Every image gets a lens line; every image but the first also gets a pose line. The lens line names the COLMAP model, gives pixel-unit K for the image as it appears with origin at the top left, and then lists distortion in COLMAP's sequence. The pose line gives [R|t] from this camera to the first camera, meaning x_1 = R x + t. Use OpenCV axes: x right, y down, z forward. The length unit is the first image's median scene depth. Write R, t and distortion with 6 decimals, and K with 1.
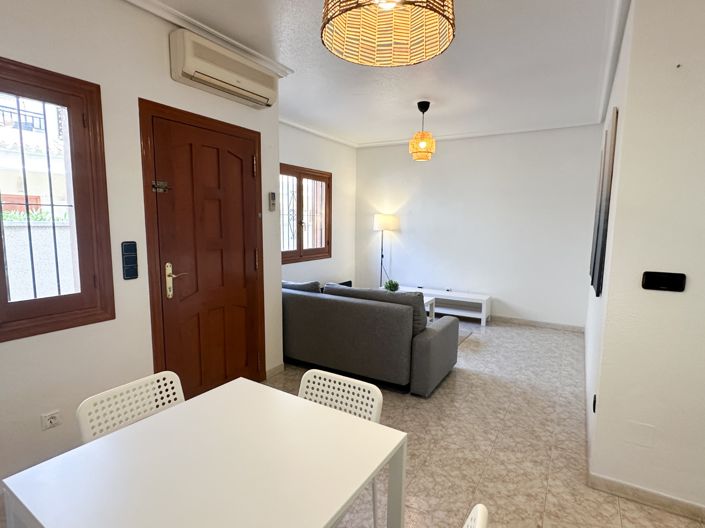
lens RADIAL K [[371.4, 0, 352.5], [0, 371.4, 264.0], [0, 0, 1]] dist [0.000001, 0.001434]
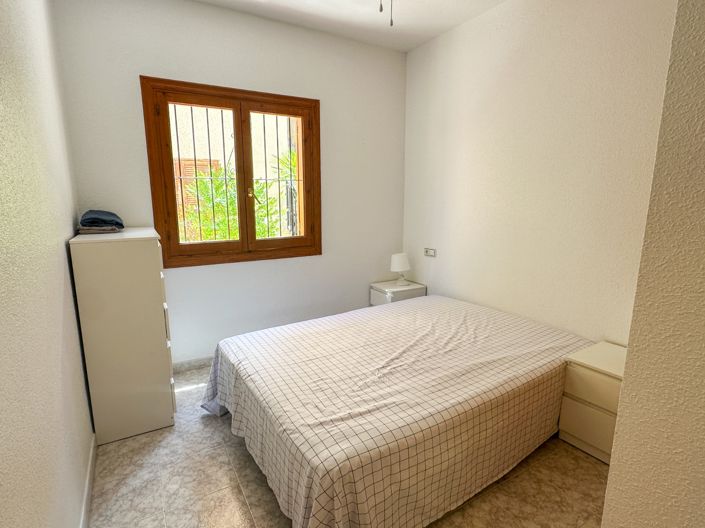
lens RADIAL K [[371.4, 0, 352.5], [0, 371.4, 264.0], [0, 0, 1]] dist [0.000001, 0.001434]
pose [[0.885109, 0.080873, -0.458302, 0.260089], [-0.044570, 0.994989, 0.089500, -0.057076], [0.463244, -0.058791, 0.884279, 0.535838]]
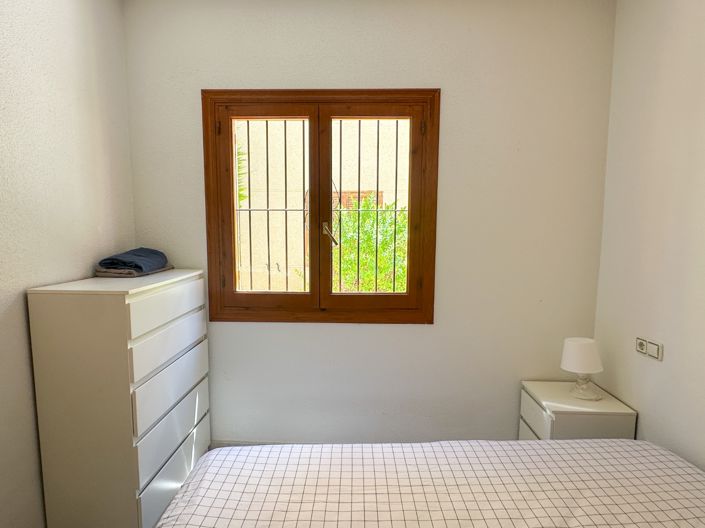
lens RADIAL K [[371.4, 0, 352.5], [0, 371.4, 264.0], [0, 0, 1]] dist [0.000001, 0.001434]
pose [[0.509459, 0.085628, -0.856224, 0.222982], [-0.093727, 0.994638, 0.043702, -0.086984], [0.855375, 0.057987, 0.514753, 0.767983]]
